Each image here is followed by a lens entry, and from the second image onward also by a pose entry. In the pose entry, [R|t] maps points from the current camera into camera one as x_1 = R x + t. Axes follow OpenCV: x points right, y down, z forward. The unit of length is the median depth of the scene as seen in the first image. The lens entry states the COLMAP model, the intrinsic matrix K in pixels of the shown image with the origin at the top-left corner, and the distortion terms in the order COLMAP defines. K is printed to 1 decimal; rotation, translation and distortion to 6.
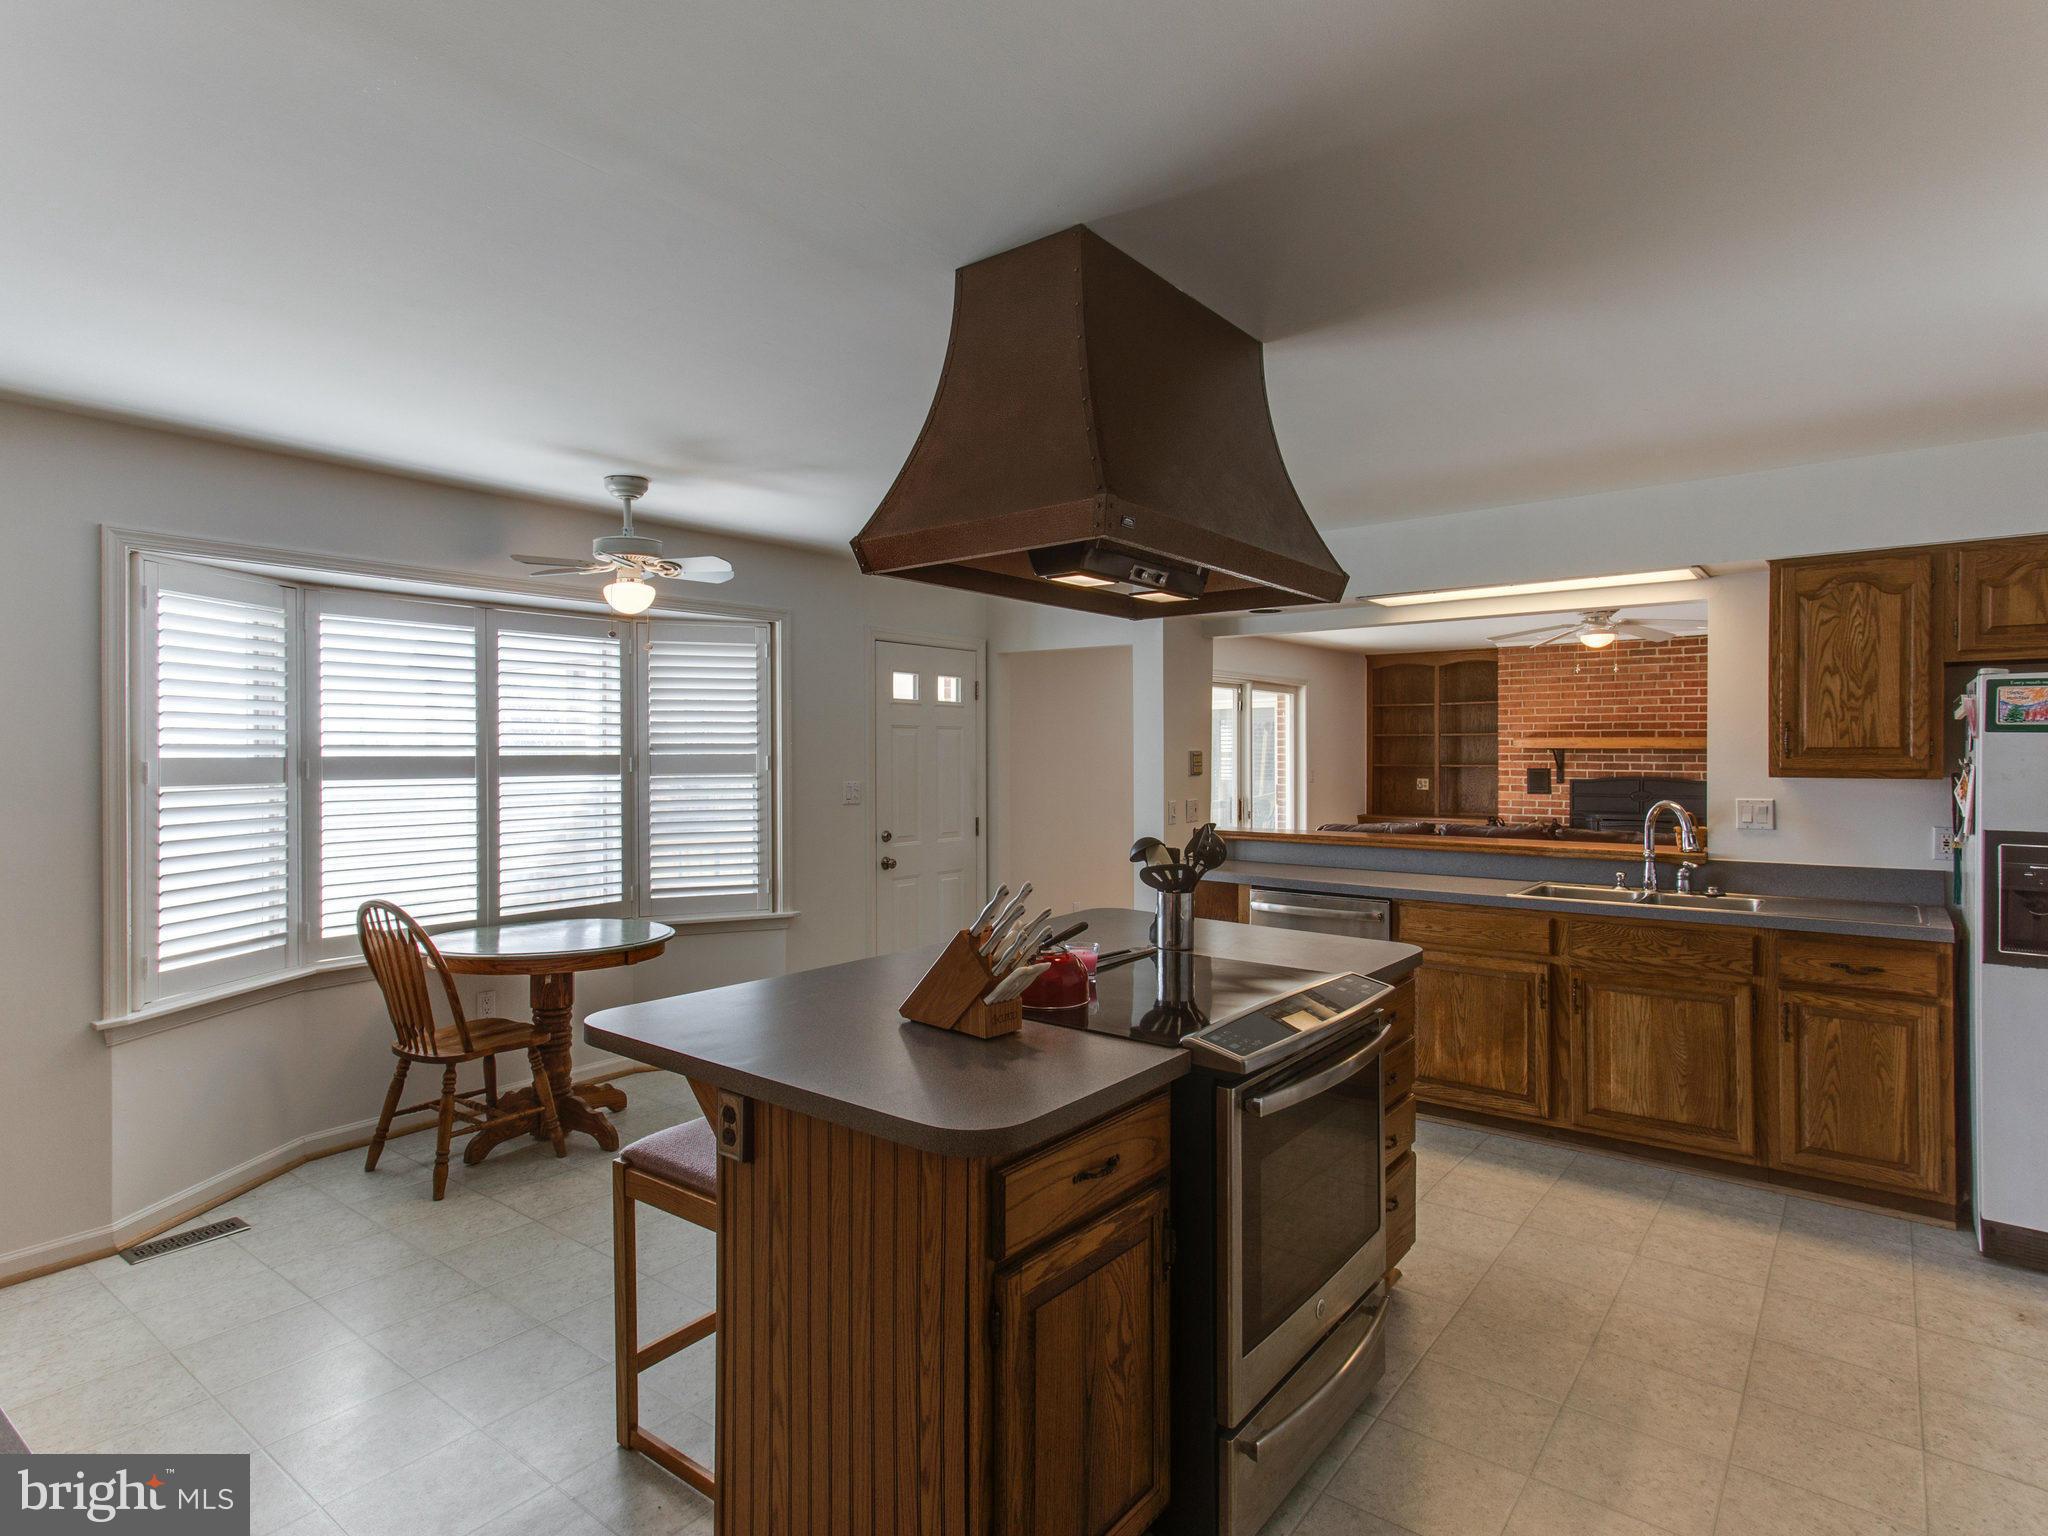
lens RADIAL K [[1105.4, 0, 1013.1], [0, 1105.4, 757.1], [0, 0, 1]] dist [0.043525, 0.004130]
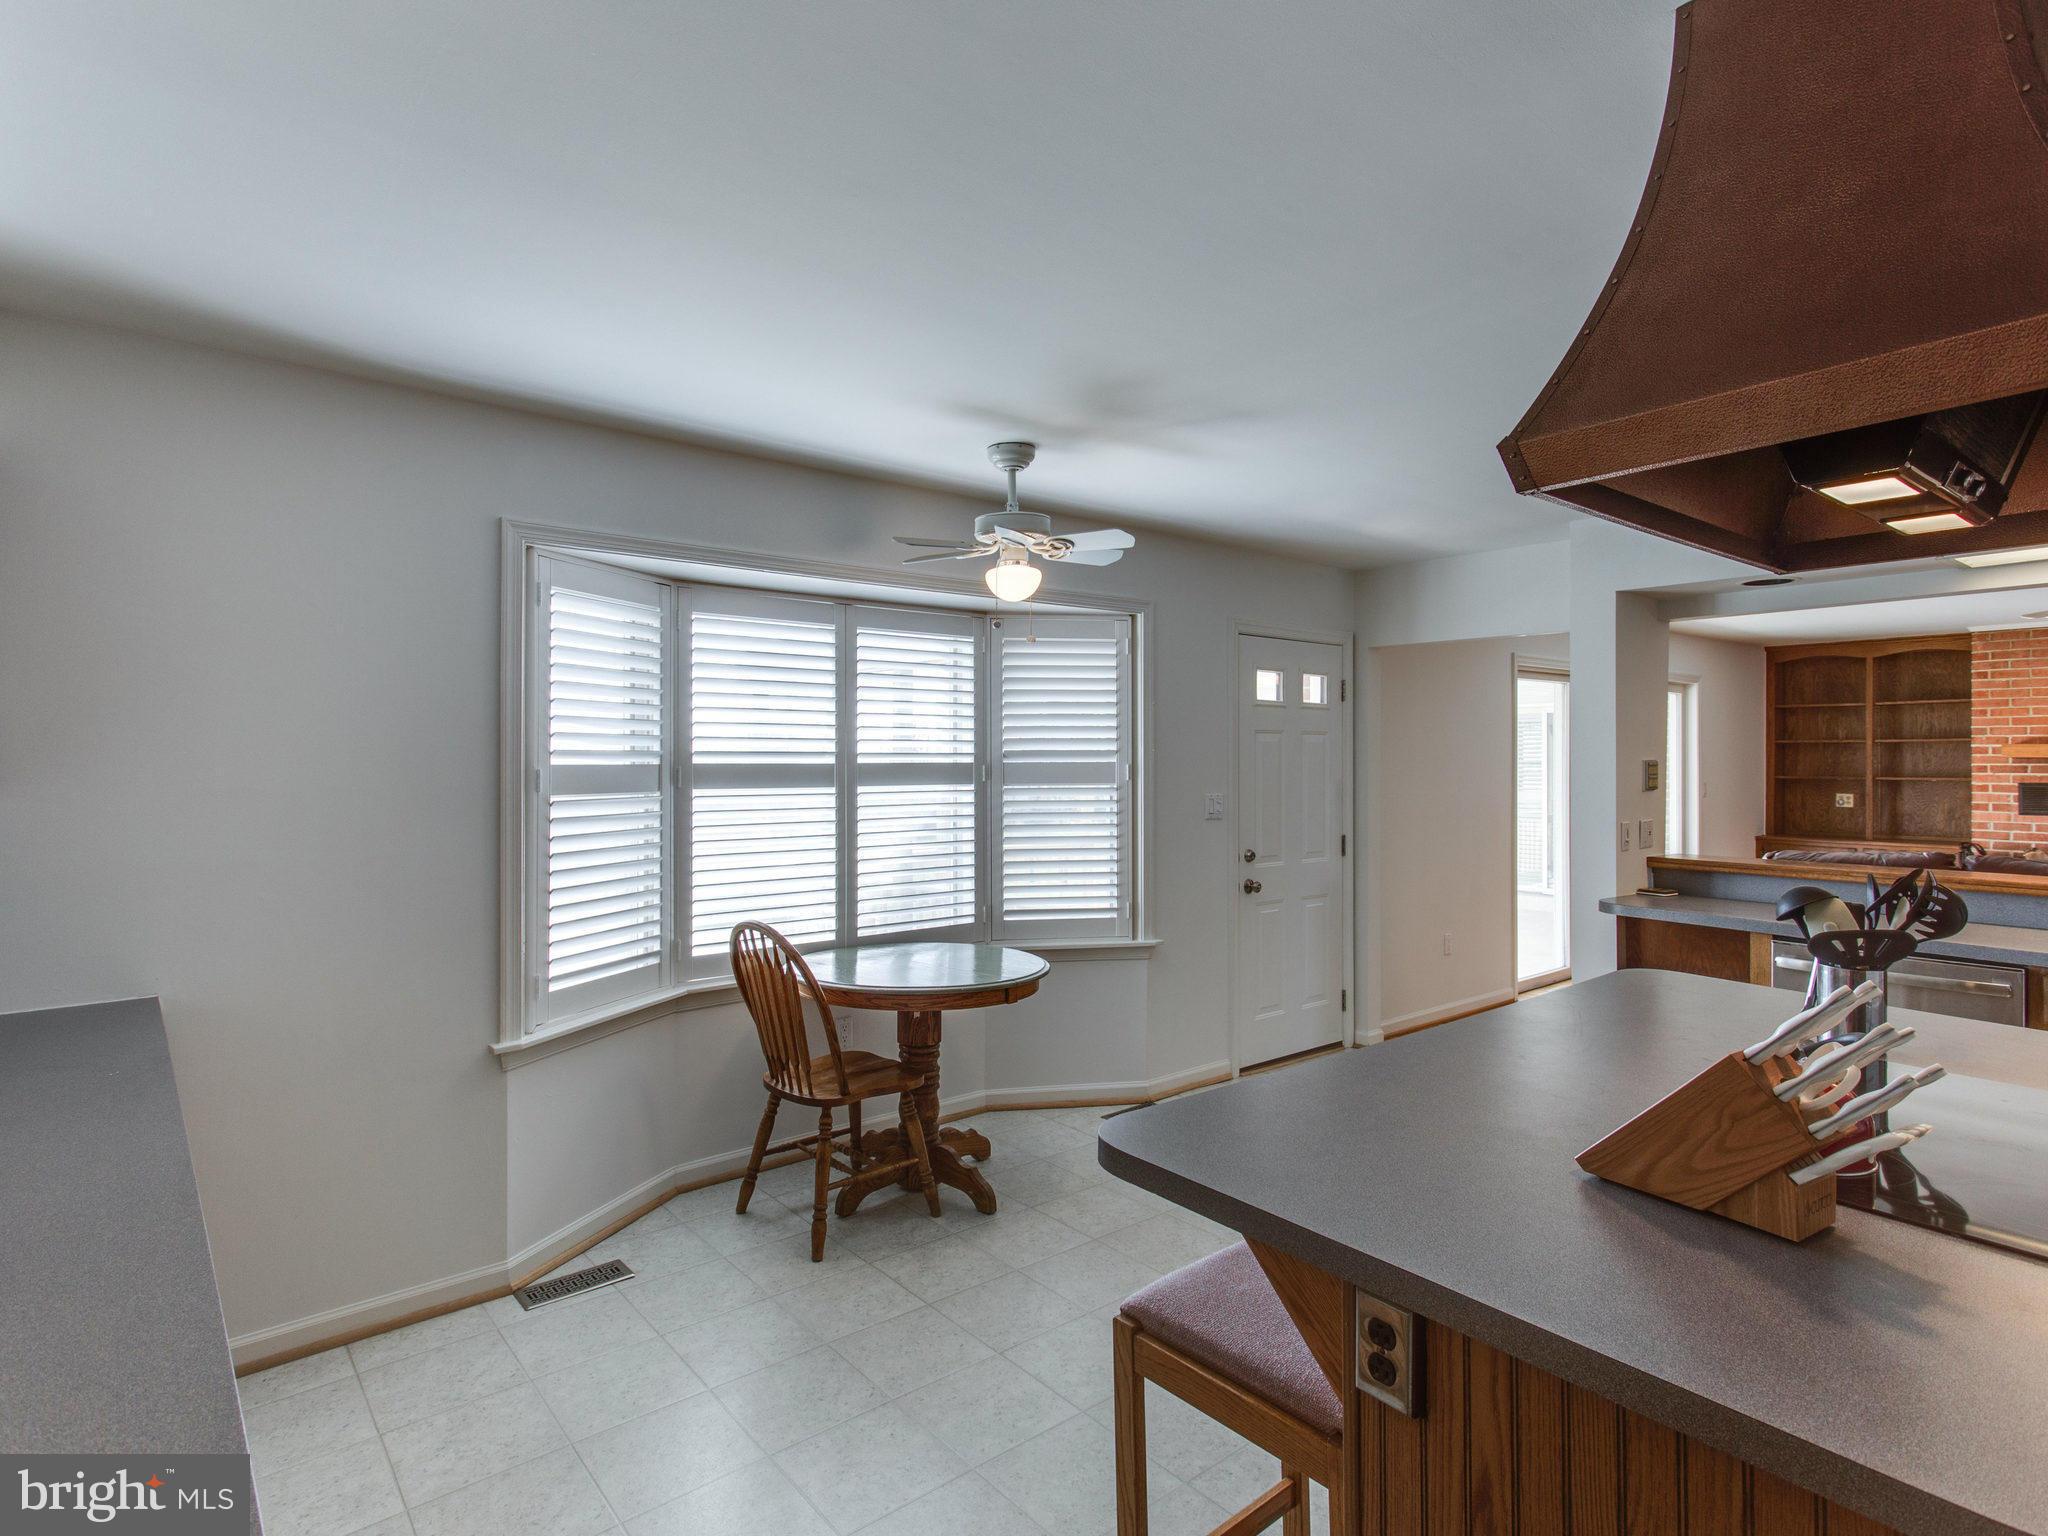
lens RADIAL K [[1105.4, 0, 1049.3], [0, 1105.4, 758.8], [0, 0, 1]] dist [0.043525, 0.004130]
pose [[0.980141, 0.002786, -0.198284, -0.123650], [-0.004007, 0.999975, -0.005756, -0.000308], [0.198263, 0.006437, 0.980128, 0.131996]]
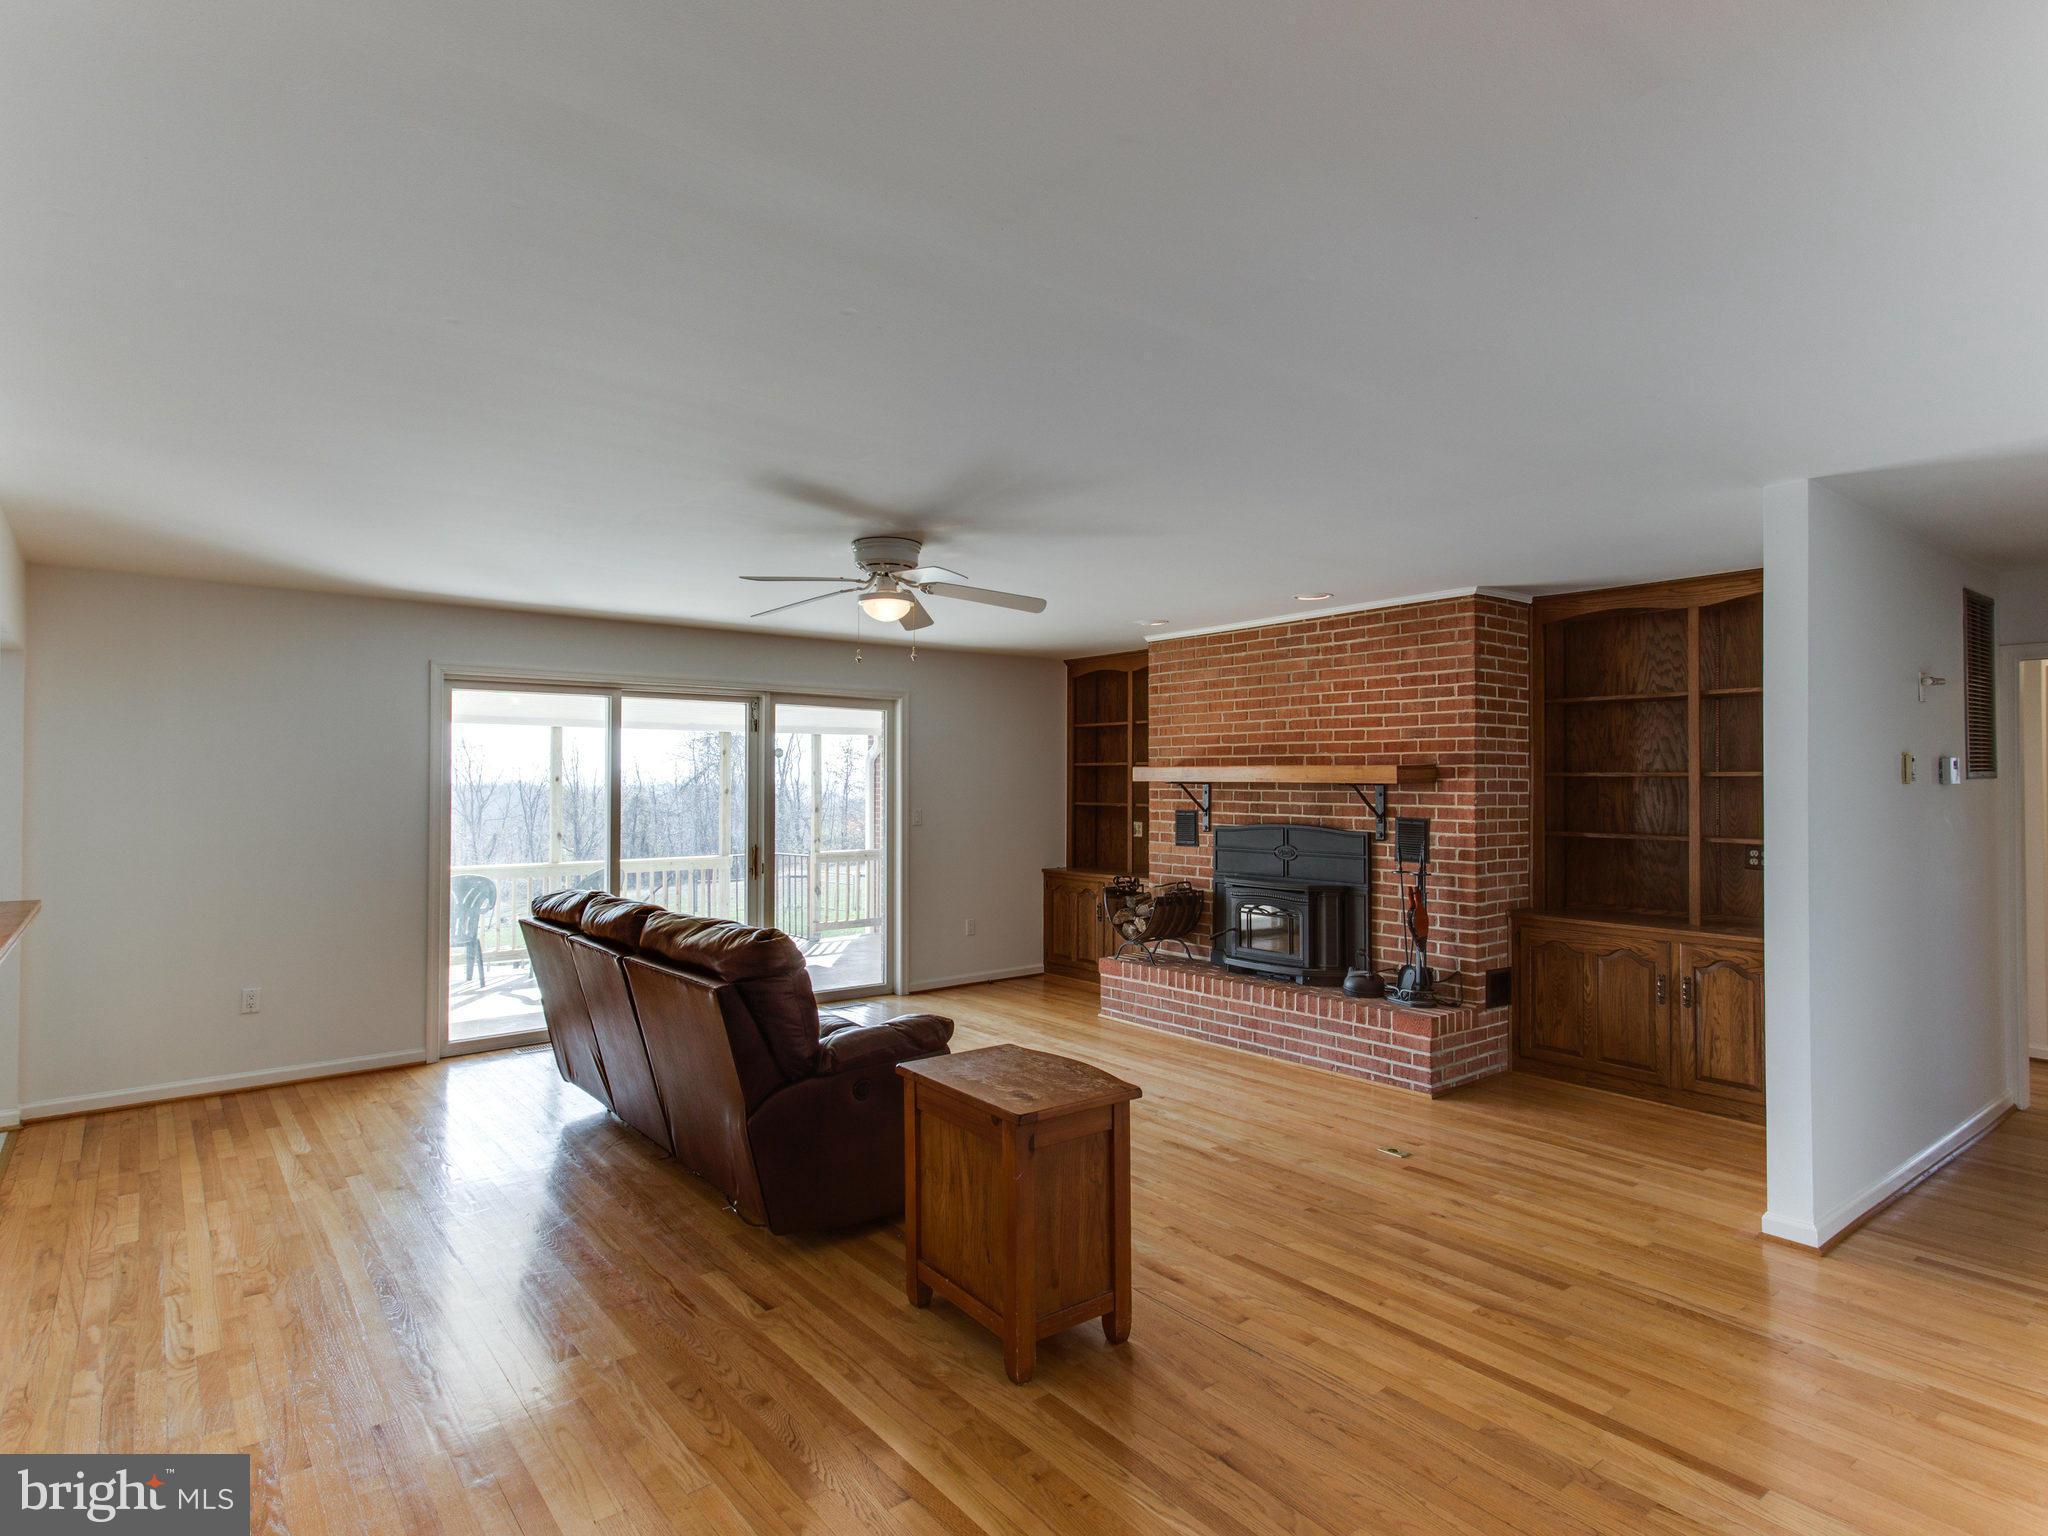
lens RADIAL K [[1105.4, 0, 1004.6], [0, 1105.4, 776.4], [0, 0, 1]] dist [0.043525, 0.004130]
pose [[0.967123, 0.002565, -0.254295, 0.924124], [-0.006392, 0.999878, -0.014224, -0.001238], [0.254228, 0.015382, 0.967022, 0.506681]]
